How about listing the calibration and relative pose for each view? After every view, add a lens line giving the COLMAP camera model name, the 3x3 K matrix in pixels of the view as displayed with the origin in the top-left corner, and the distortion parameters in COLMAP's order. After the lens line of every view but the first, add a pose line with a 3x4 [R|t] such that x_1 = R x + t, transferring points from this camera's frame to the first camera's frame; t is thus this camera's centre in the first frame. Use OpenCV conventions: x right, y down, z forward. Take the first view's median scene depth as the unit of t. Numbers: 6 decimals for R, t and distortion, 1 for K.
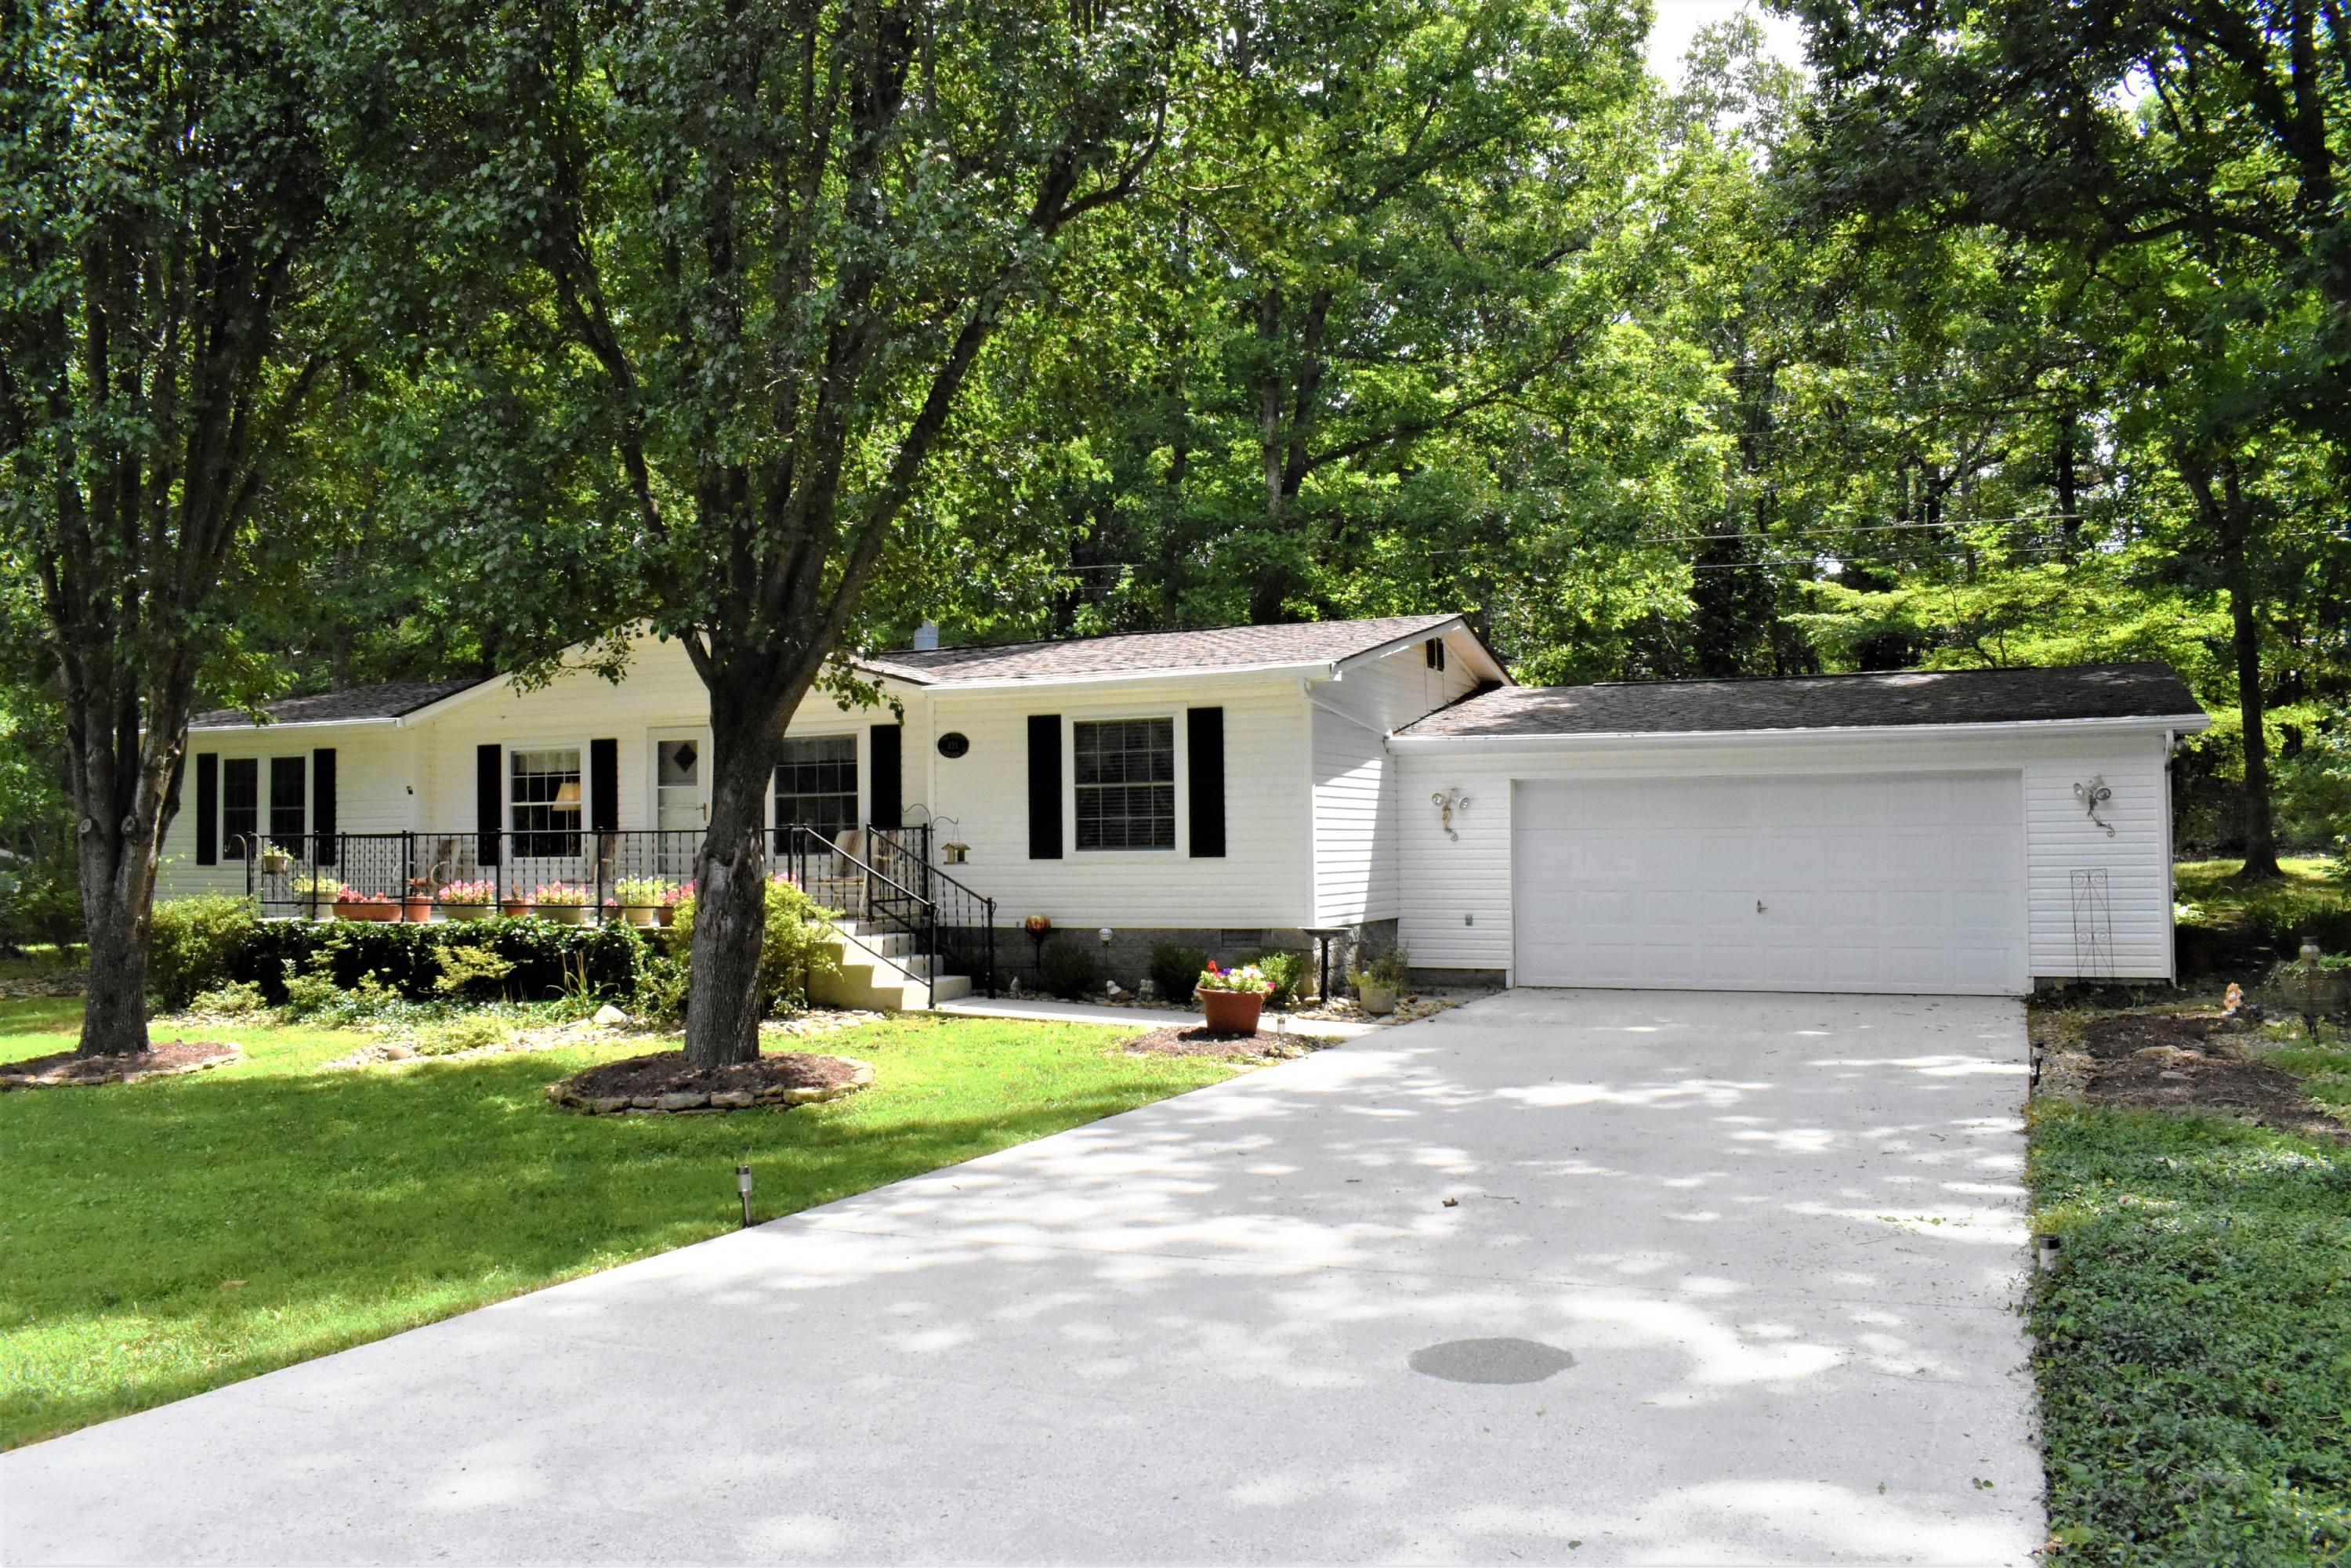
lens RADIAL K [[1848.7, 0, 1205.2], [0, 1848.7, 782.6], [0, 0, 1]] dist [-0.083256, 0.003576]
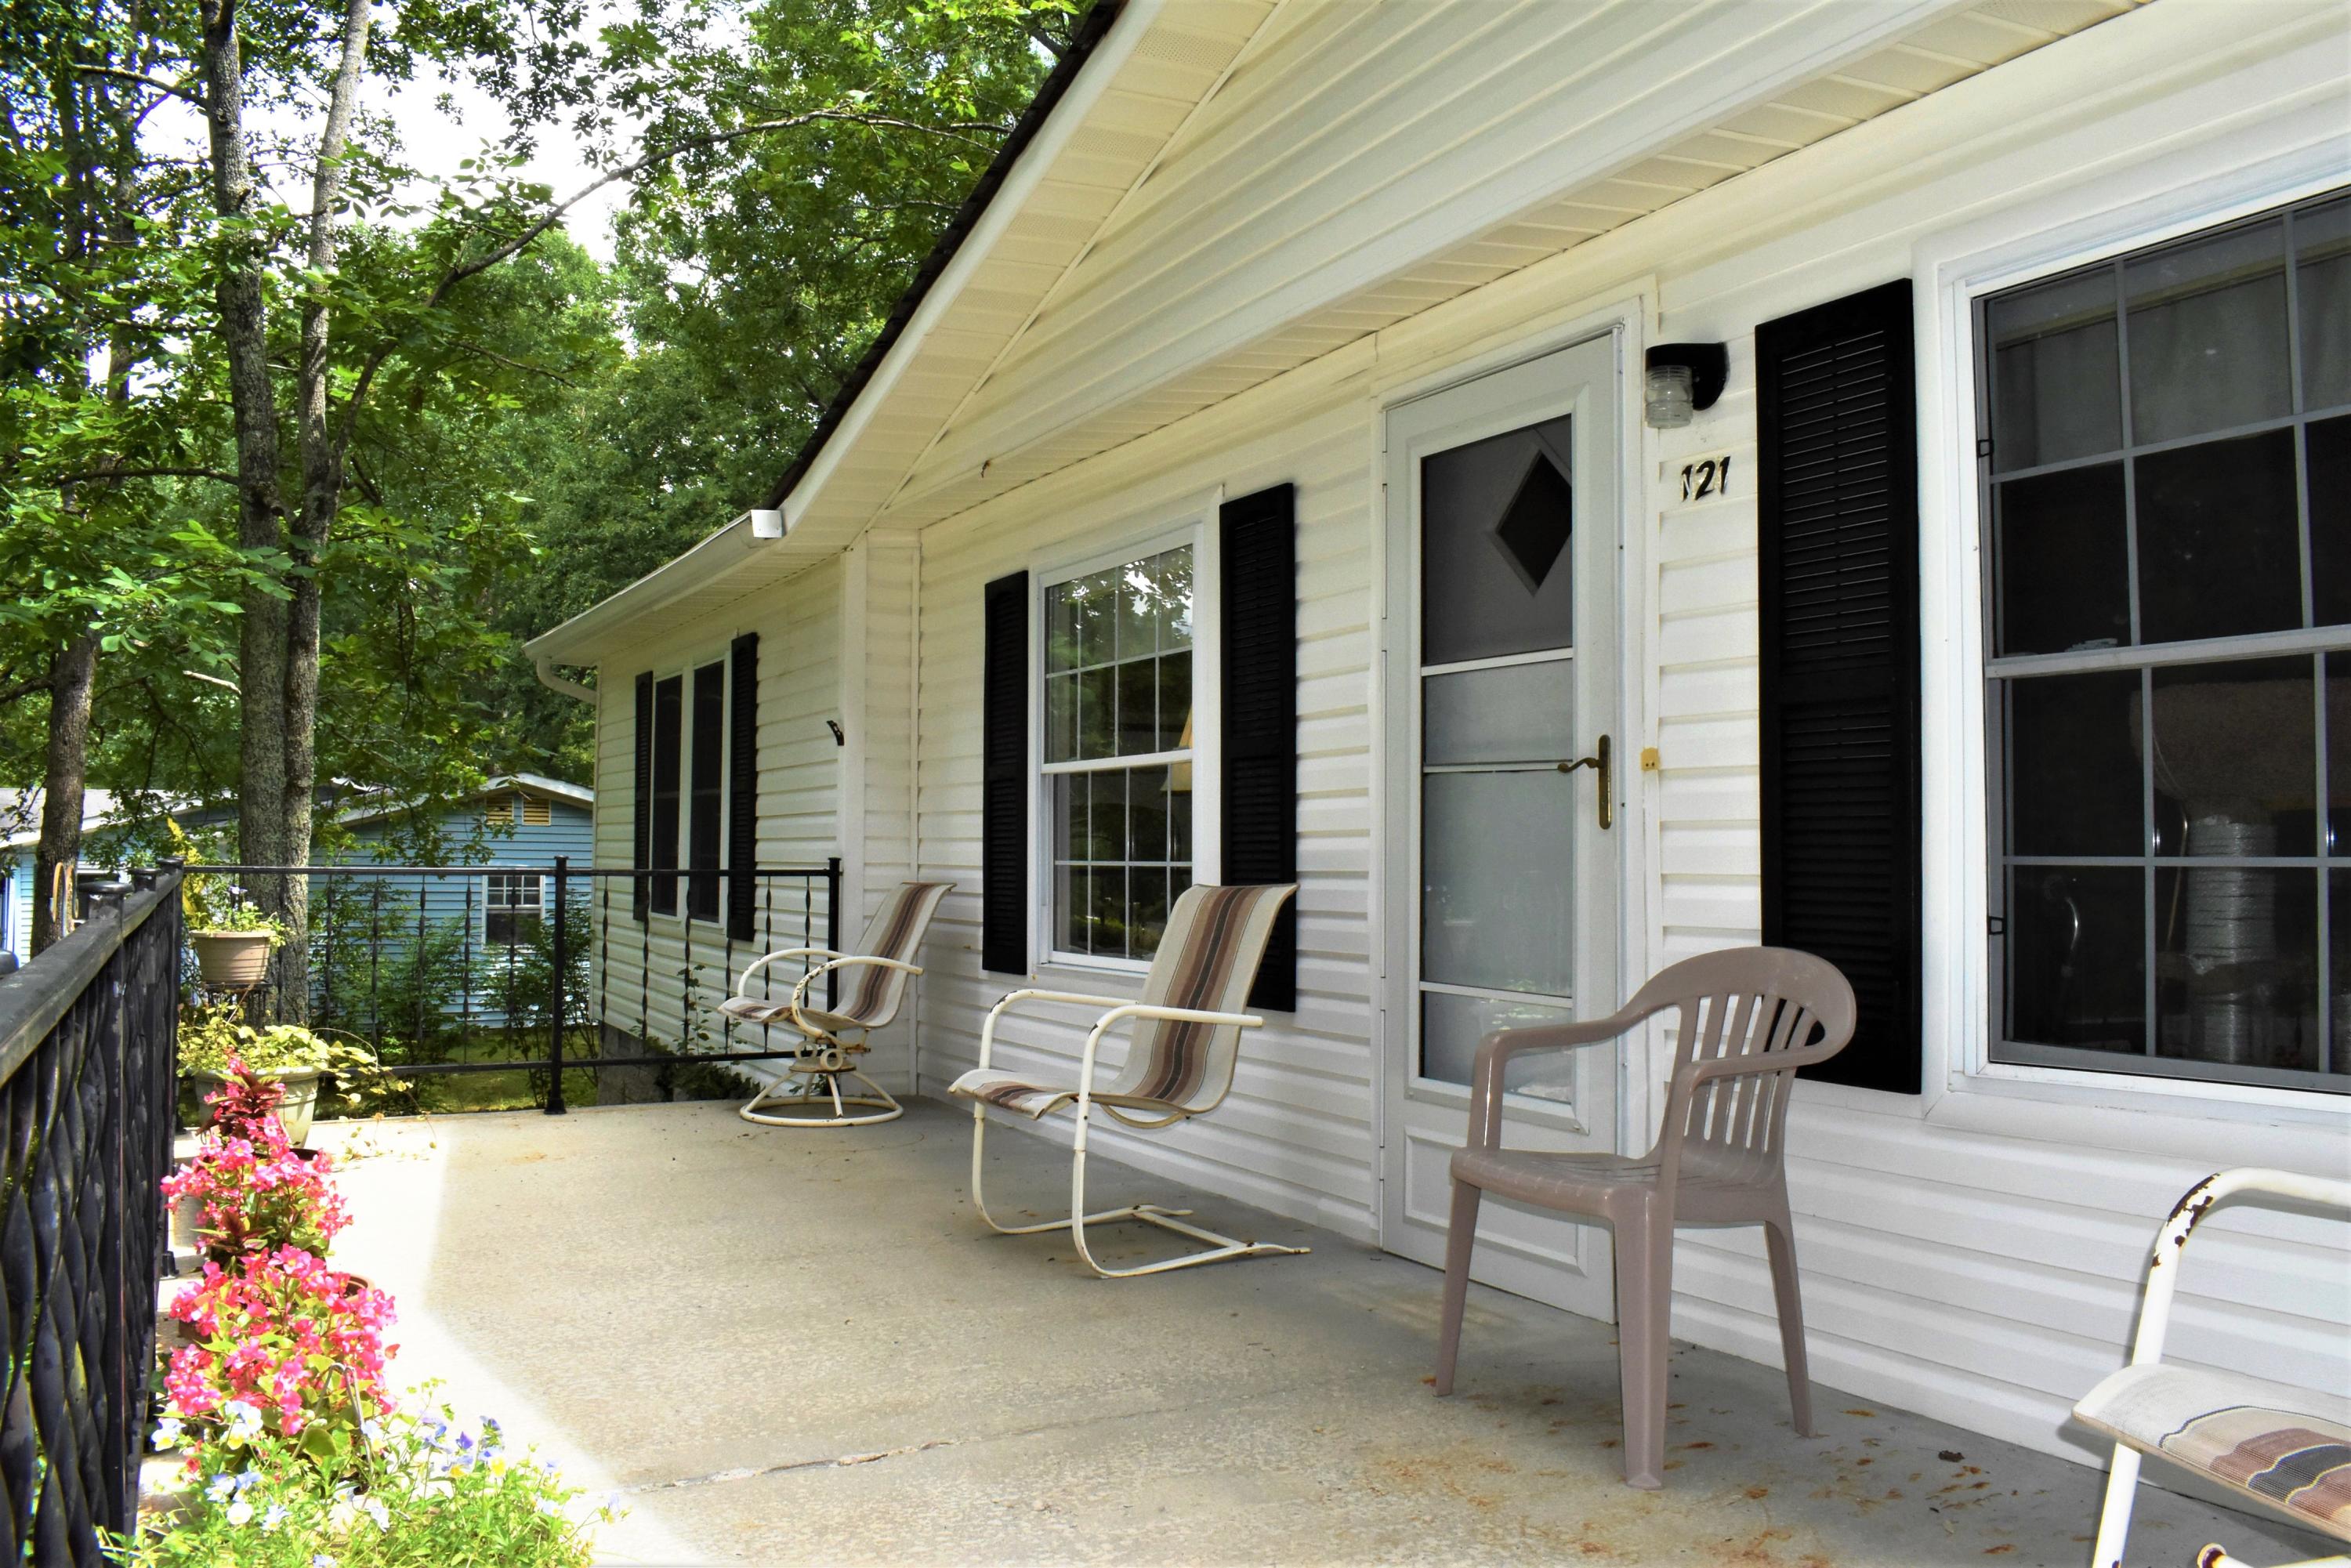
lens RADIAL K [[1848.7, 0, 1205.2], [0, 1848.7, 782.6], [0, 0, 1]] dist [-0.083256, 0.003576]
pose [[0.791998, -0.005034, -0.610503, -0.209720], [0.001345, 0.999978, -0.006499, 0.019078], [0.610522, 0.004326, 0.791987, 0.913868]]
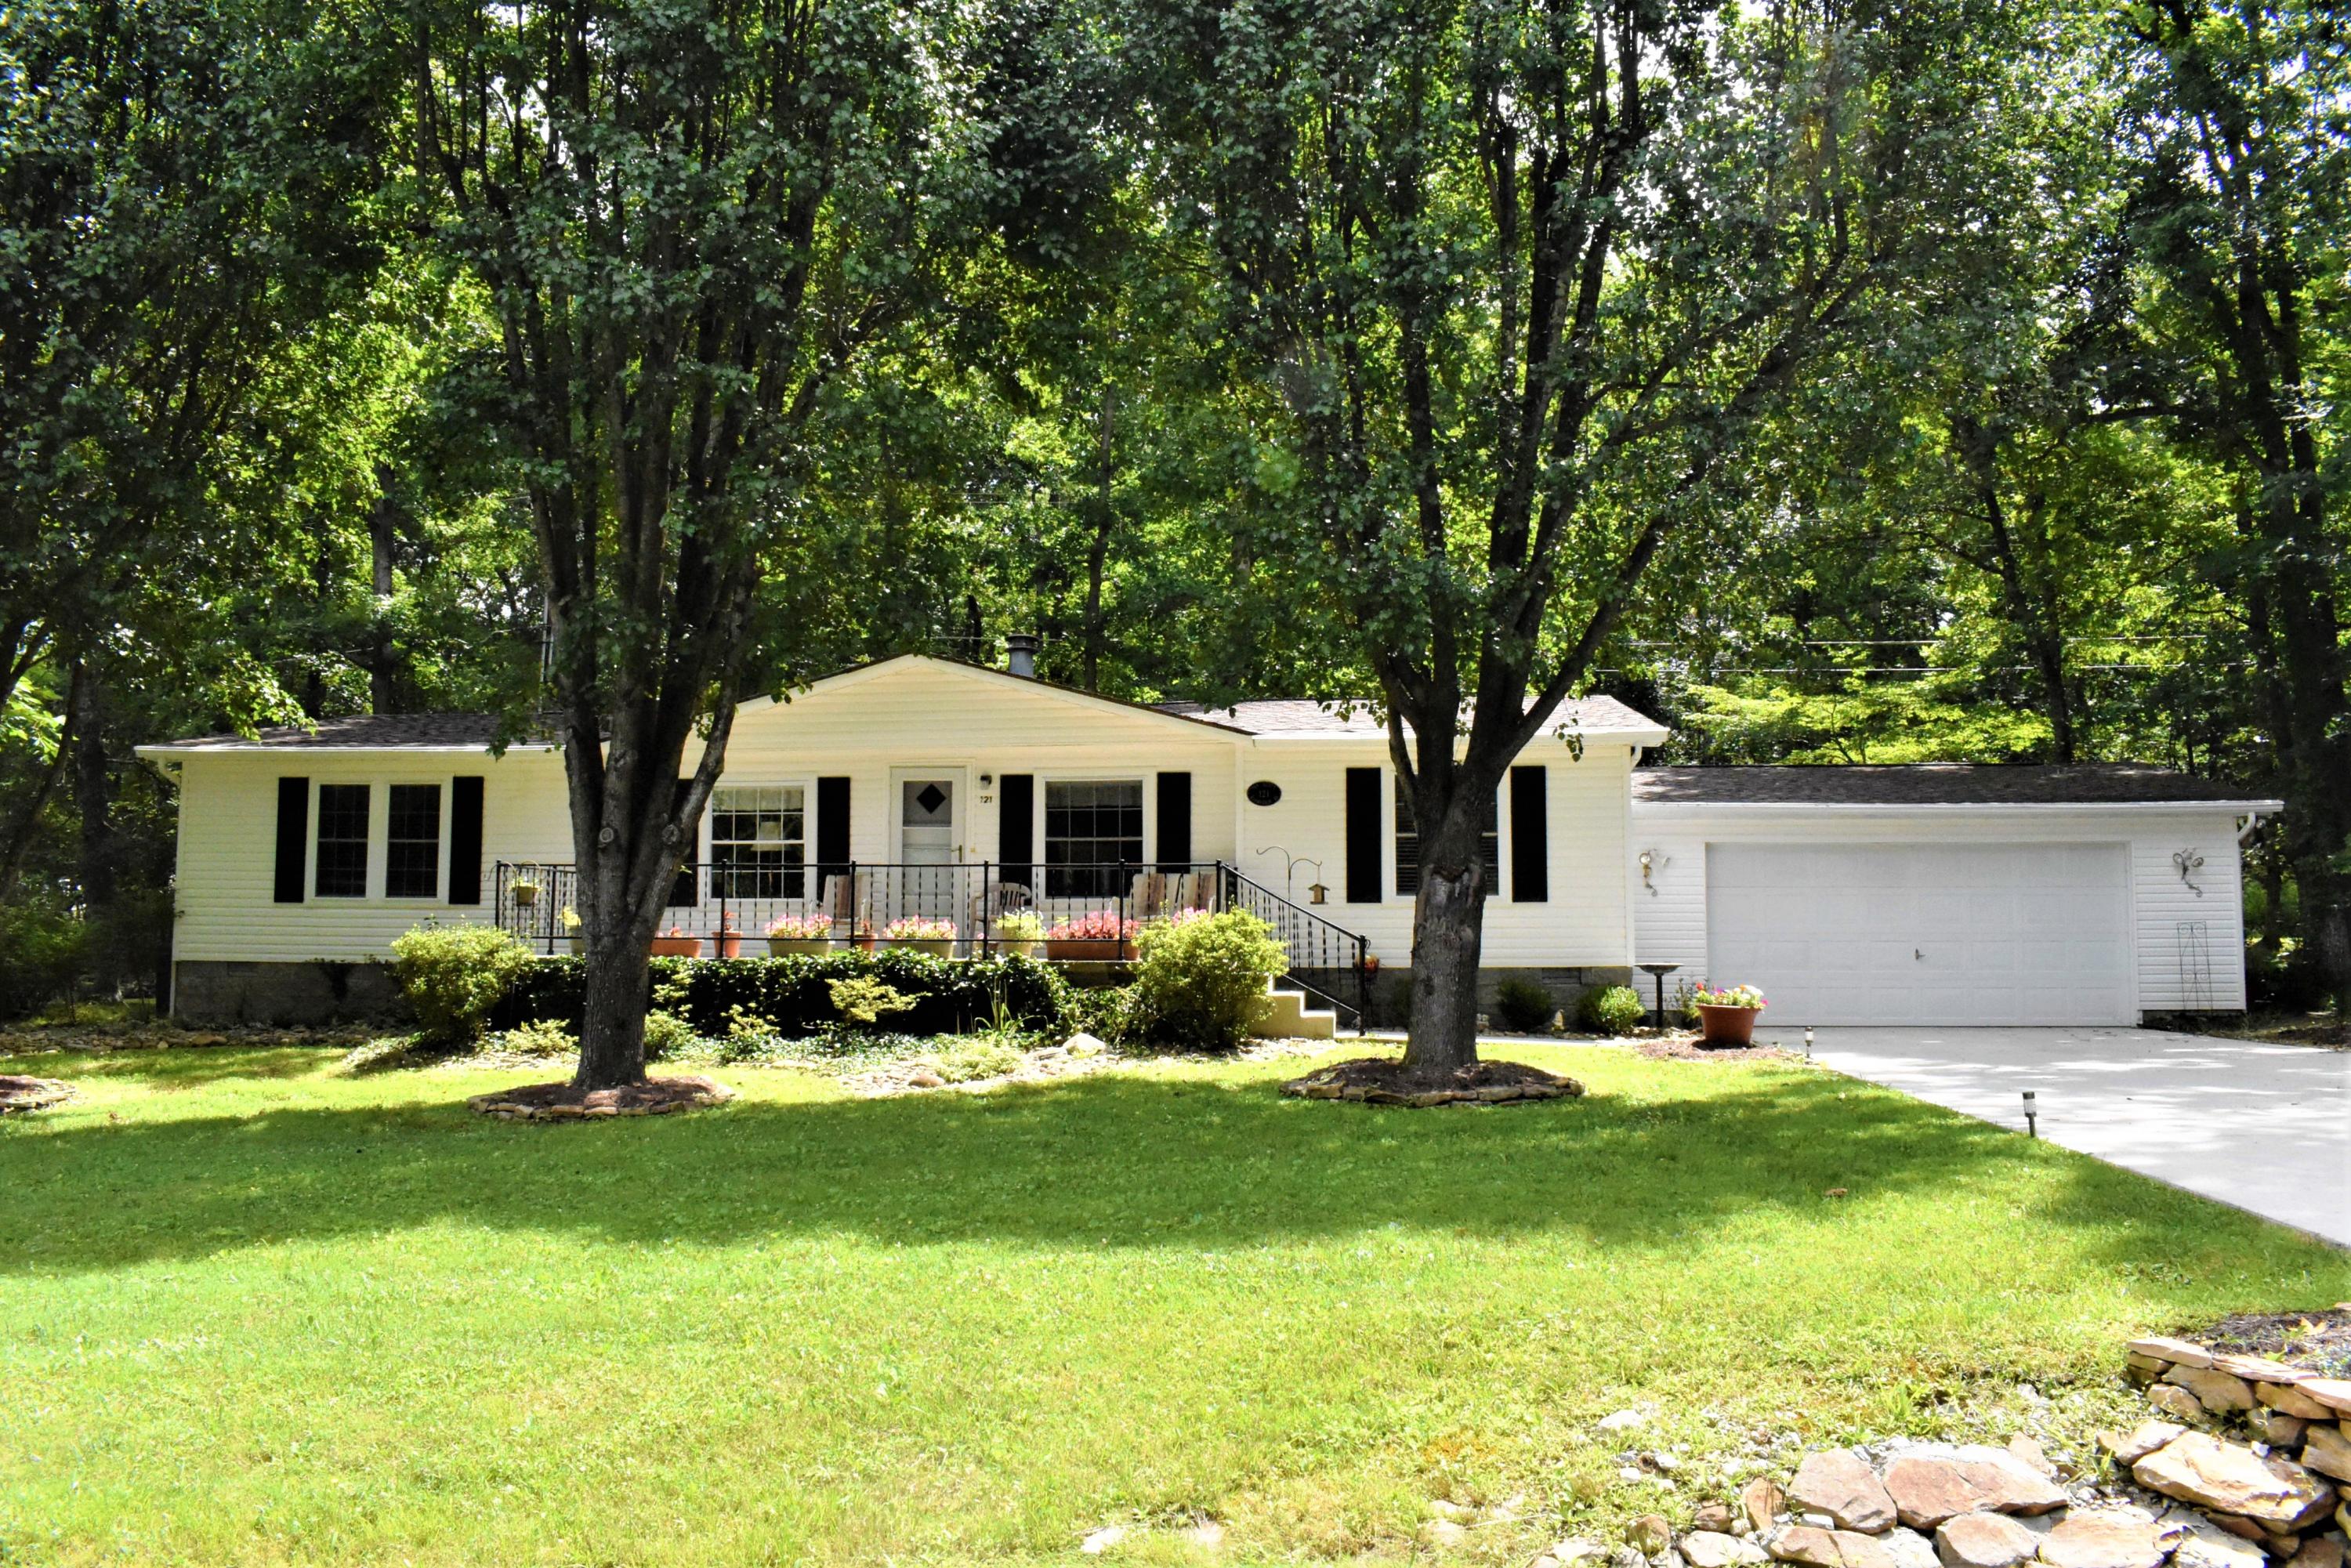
lens RADIAL K [[1848.7, 0, 1205.2], [0, 1848.7, 782.6], [0, 0, 1]] dist [-0.083256, 0.003576]
pose [[0.953965, 0.039207, 0.297343, -0.491522], [-0.022718, 0.998017, -0.058710, 0.036718], [-0.299055, 0.049252, 0.952964, 0.012700]]
